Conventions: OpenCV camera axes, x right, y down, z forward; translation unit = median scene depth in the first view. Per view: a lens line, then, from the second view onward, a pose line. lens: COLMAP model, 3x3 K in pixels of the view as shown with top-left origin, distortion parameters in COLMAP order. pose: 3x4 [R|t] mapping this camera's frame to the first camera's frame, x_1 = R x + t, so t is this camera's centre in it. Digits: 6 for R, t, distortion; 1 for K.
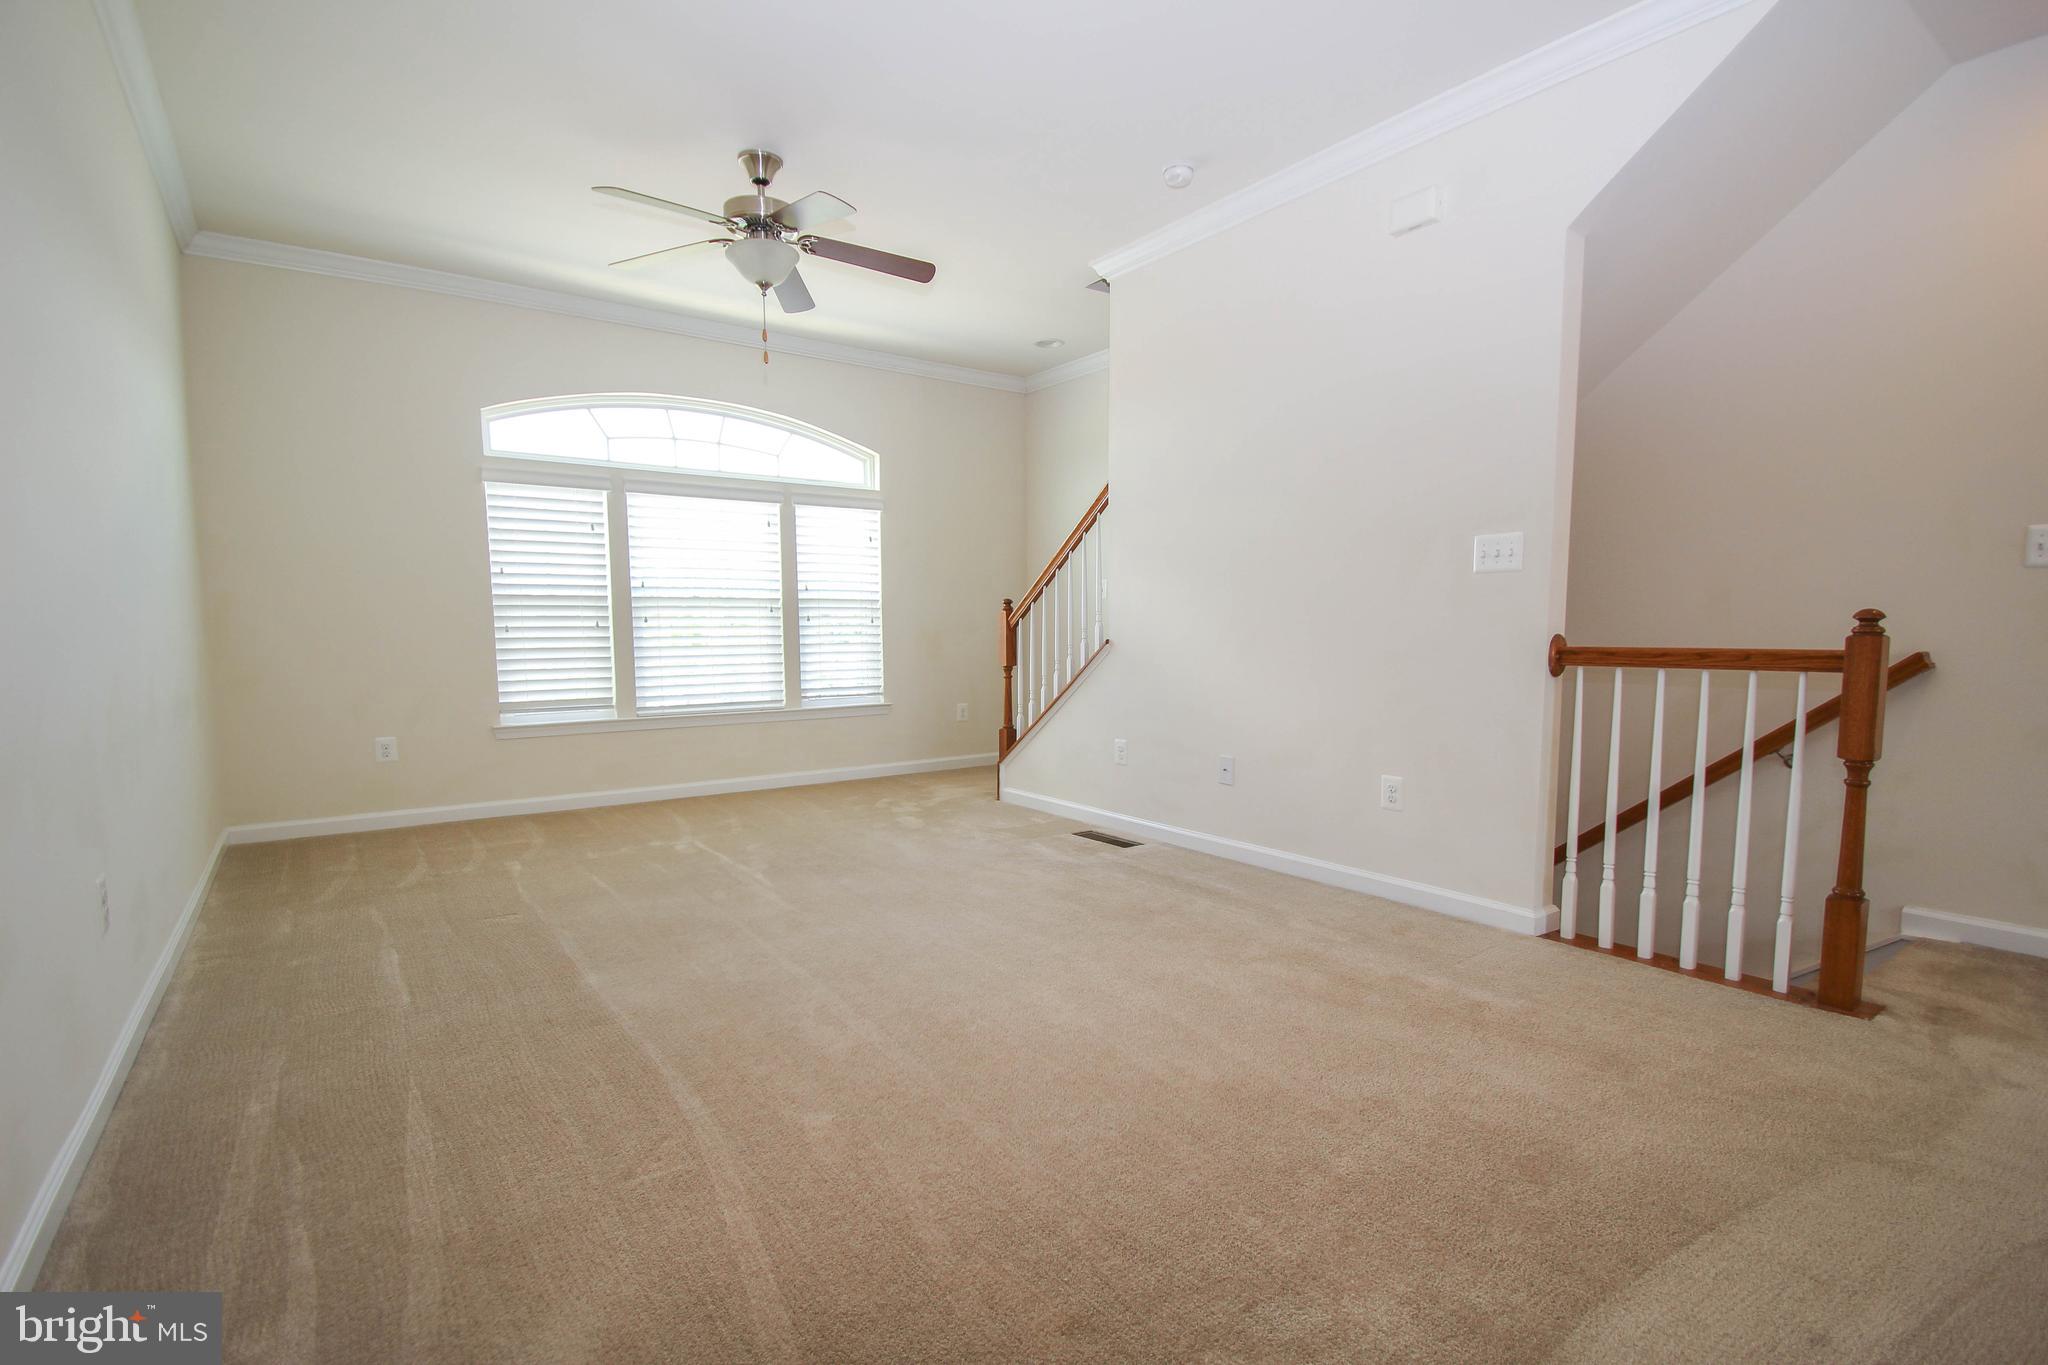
lens RADIAL K [[956.8, 0, 1035.9], [0, 956.8, 712.6], [0, 0, 1]] dist [0.016748, -0.016717]
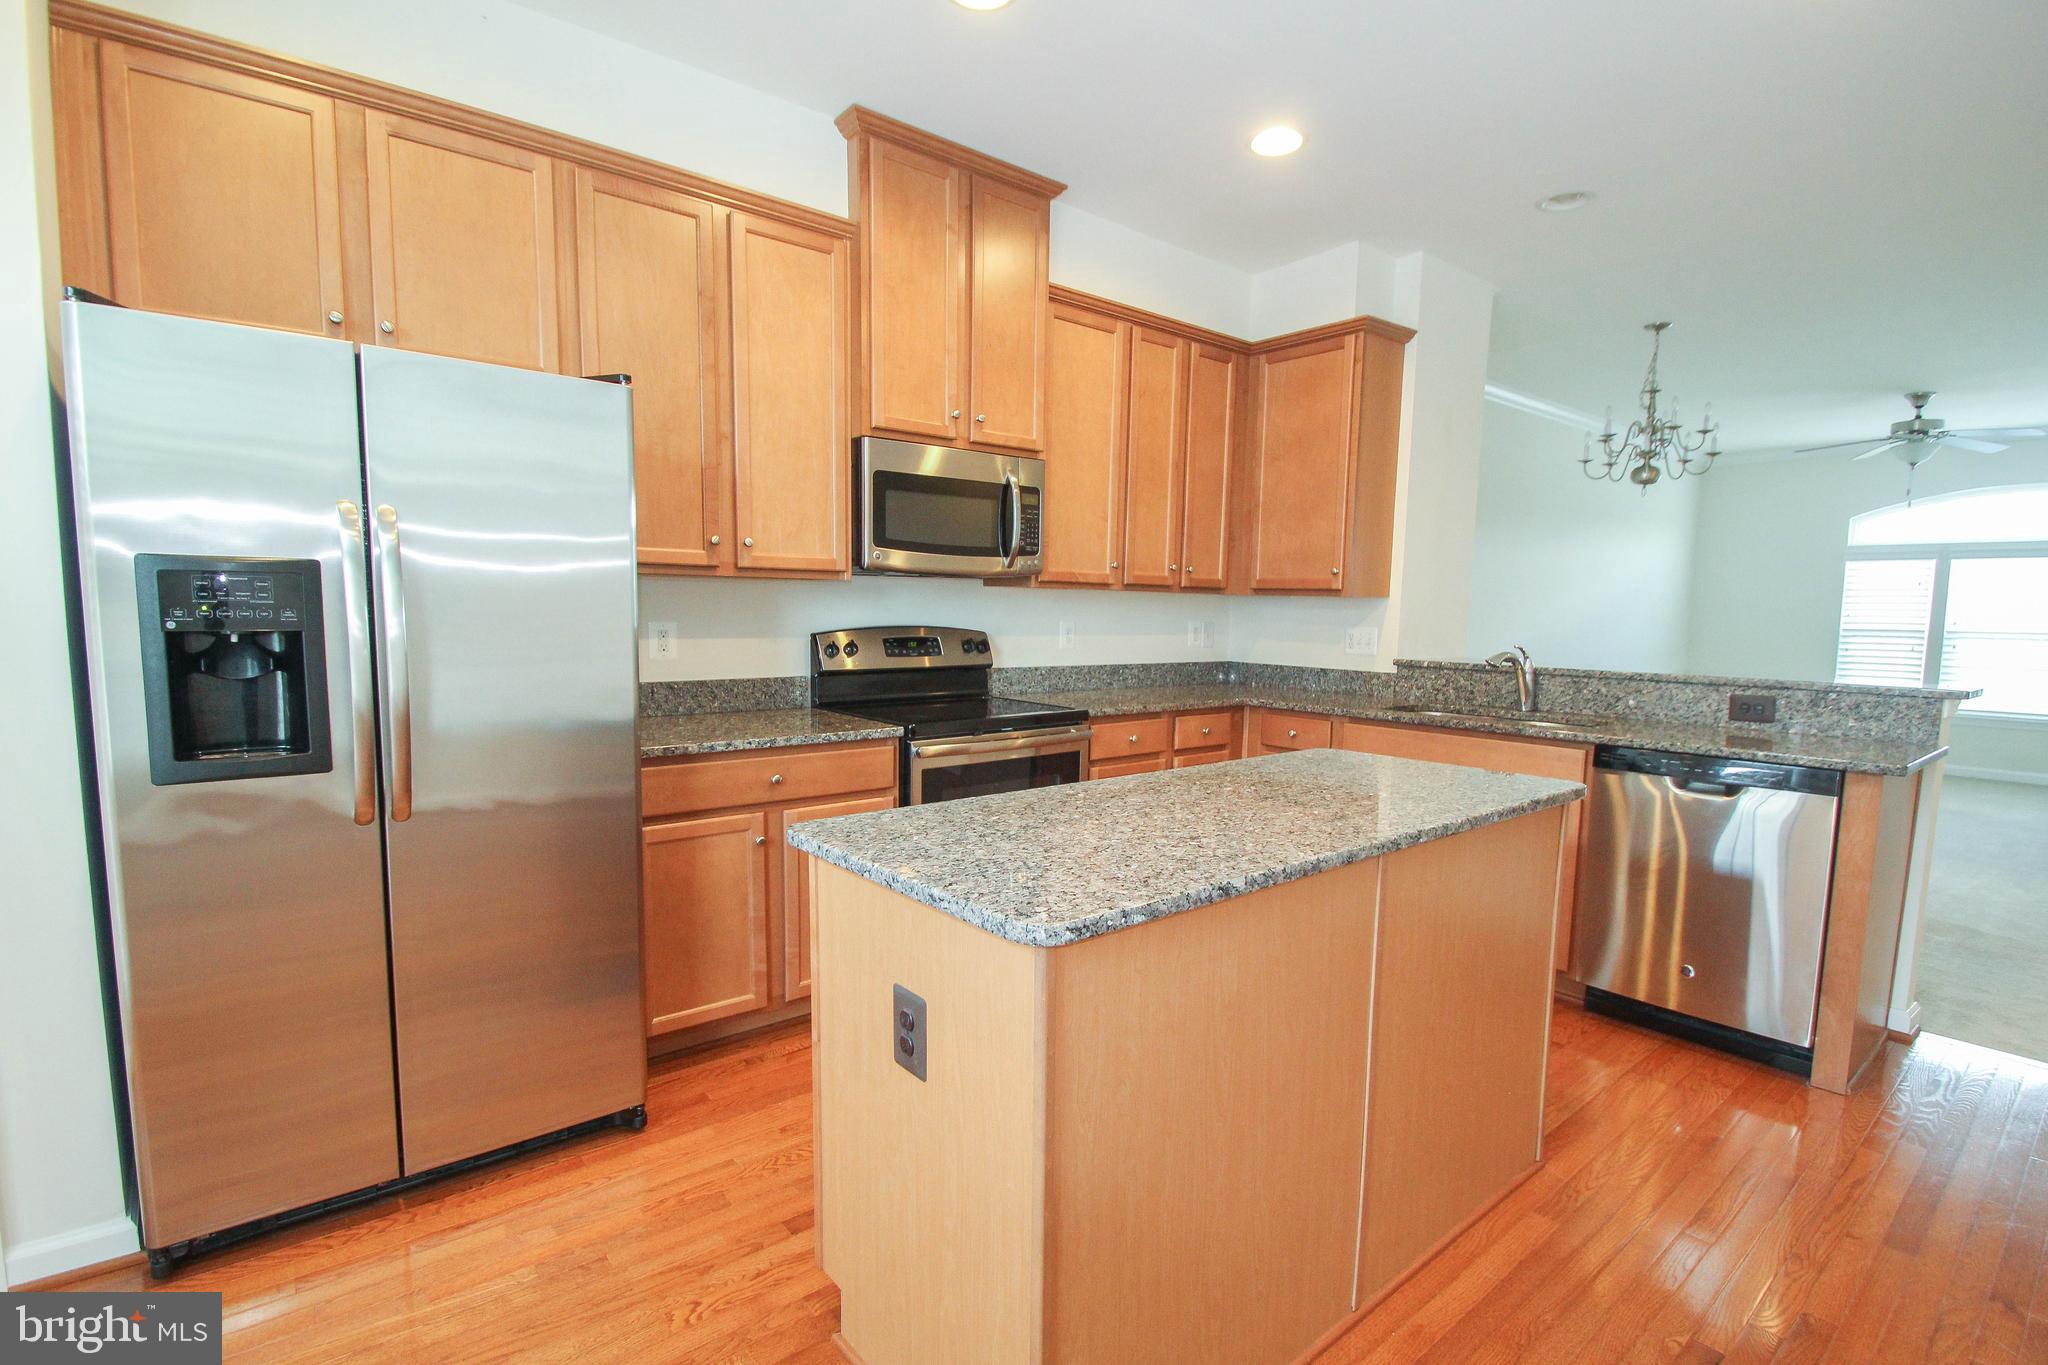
lens RADIAL K [[956.8, 0, 1035.9], [0, 956.8, 712.6], [0, 0, 1]] dist [0.016748, -0.016717]
pose [[0.057578, 0.112046, -0.992033, 0.936420], [-0.103653, 0.988983, 0.105686, -0.008854], [0.992946, 0.096742, 0.068558, -0.446829]]
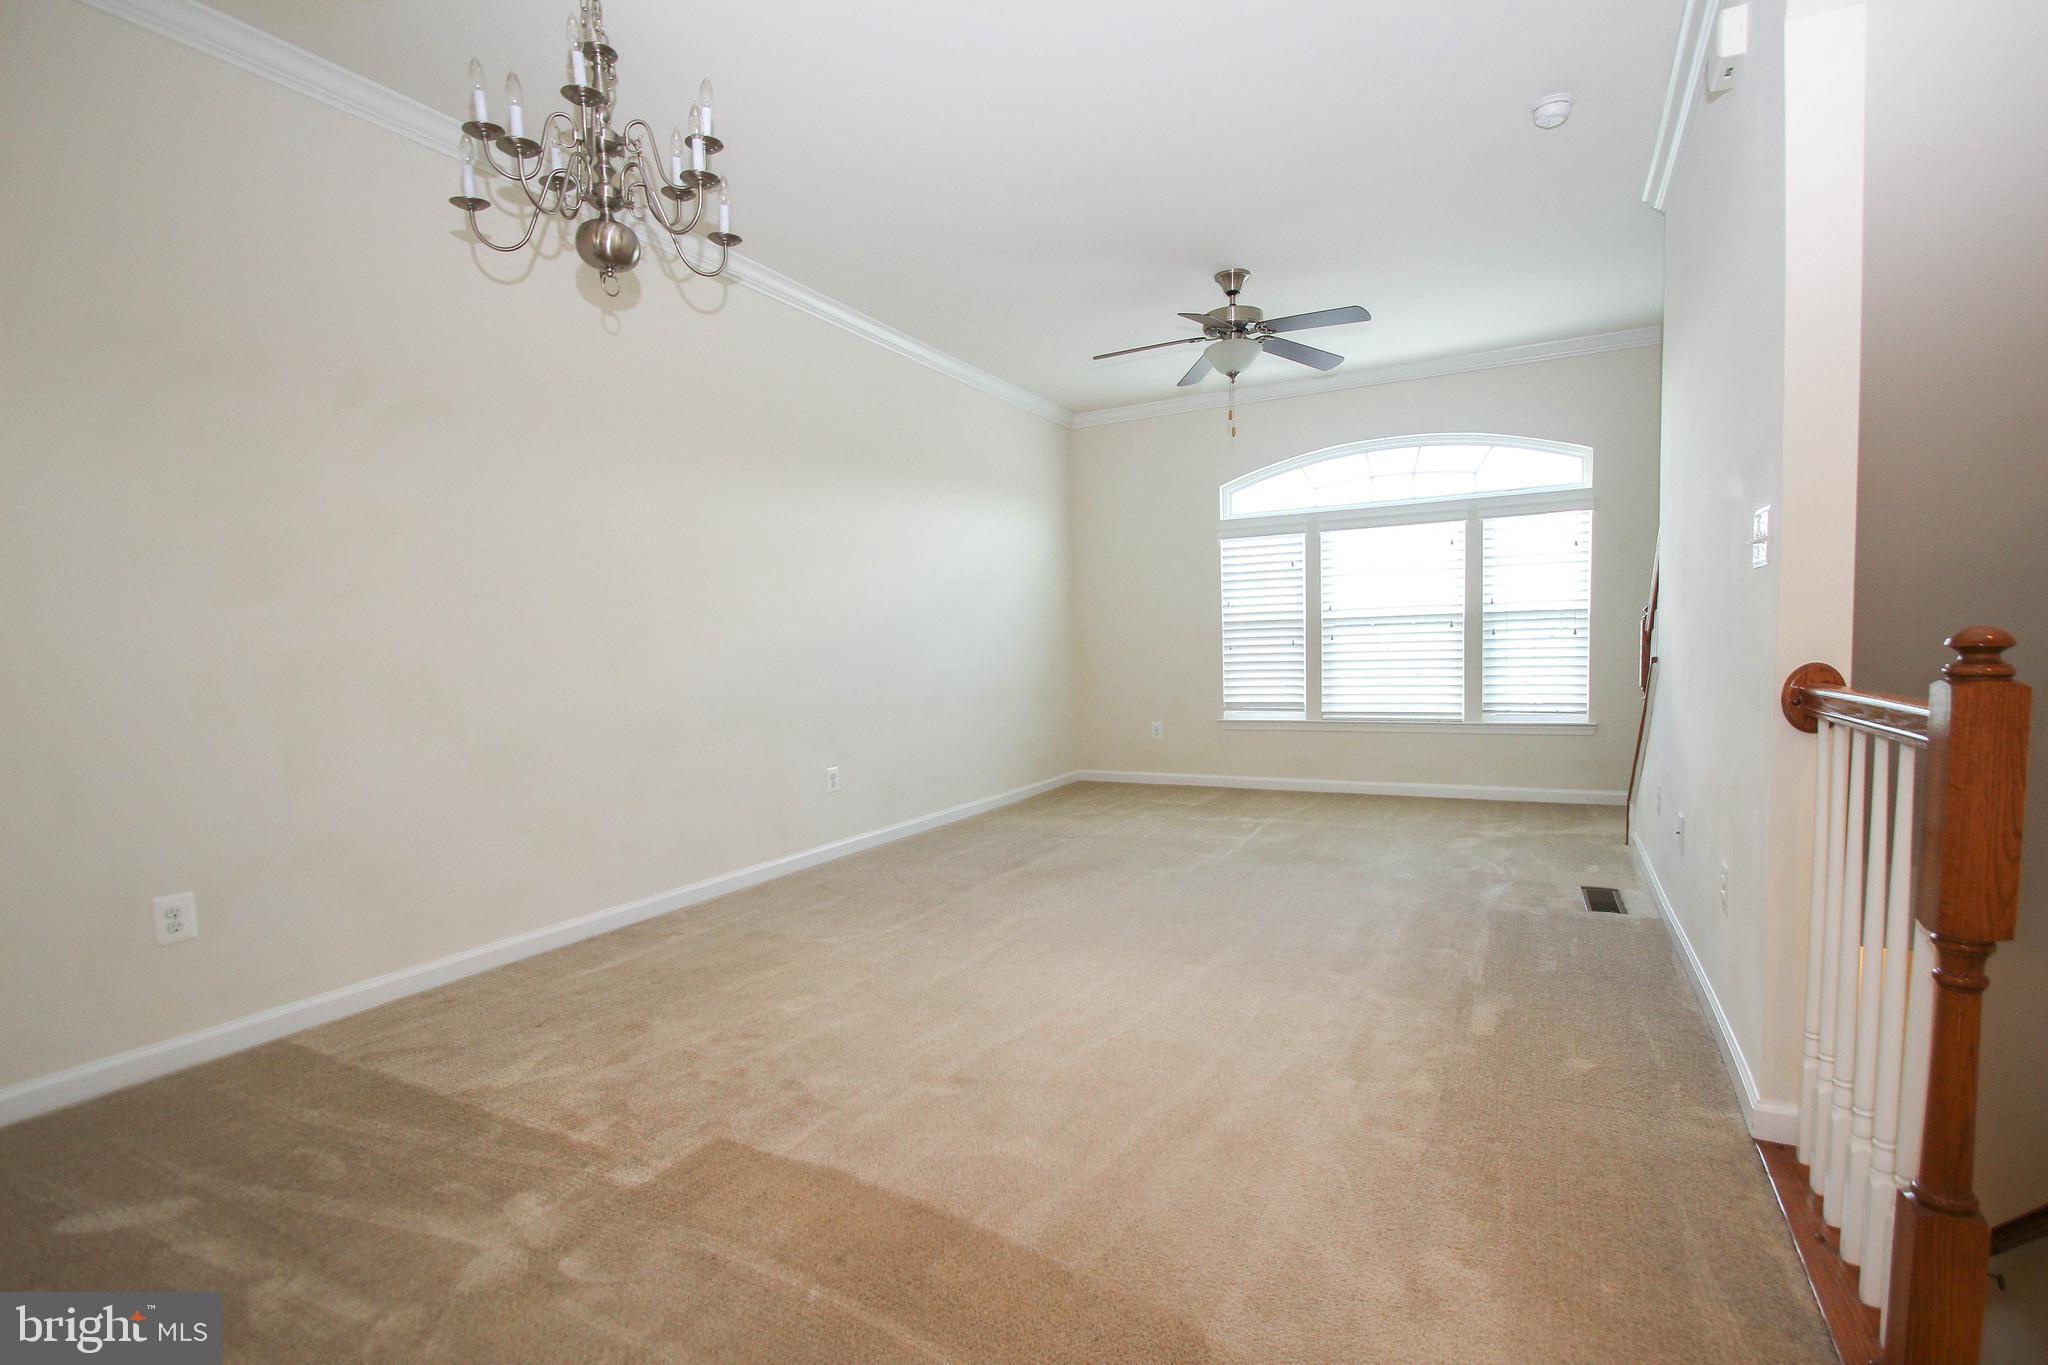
lens RADIAL K [[956.8, 0, 1035.9], [0, 956.8, 712.6], [0, 0, 1]] dist [0.016748, -0.016717]
pose [[0.439782, 0.055996, -0.896357, 0.488112], [-0.057752, 0.997752, 0.033995, -0.023871], [0.896246, 0.036816, 0.442028, 0.157236]]
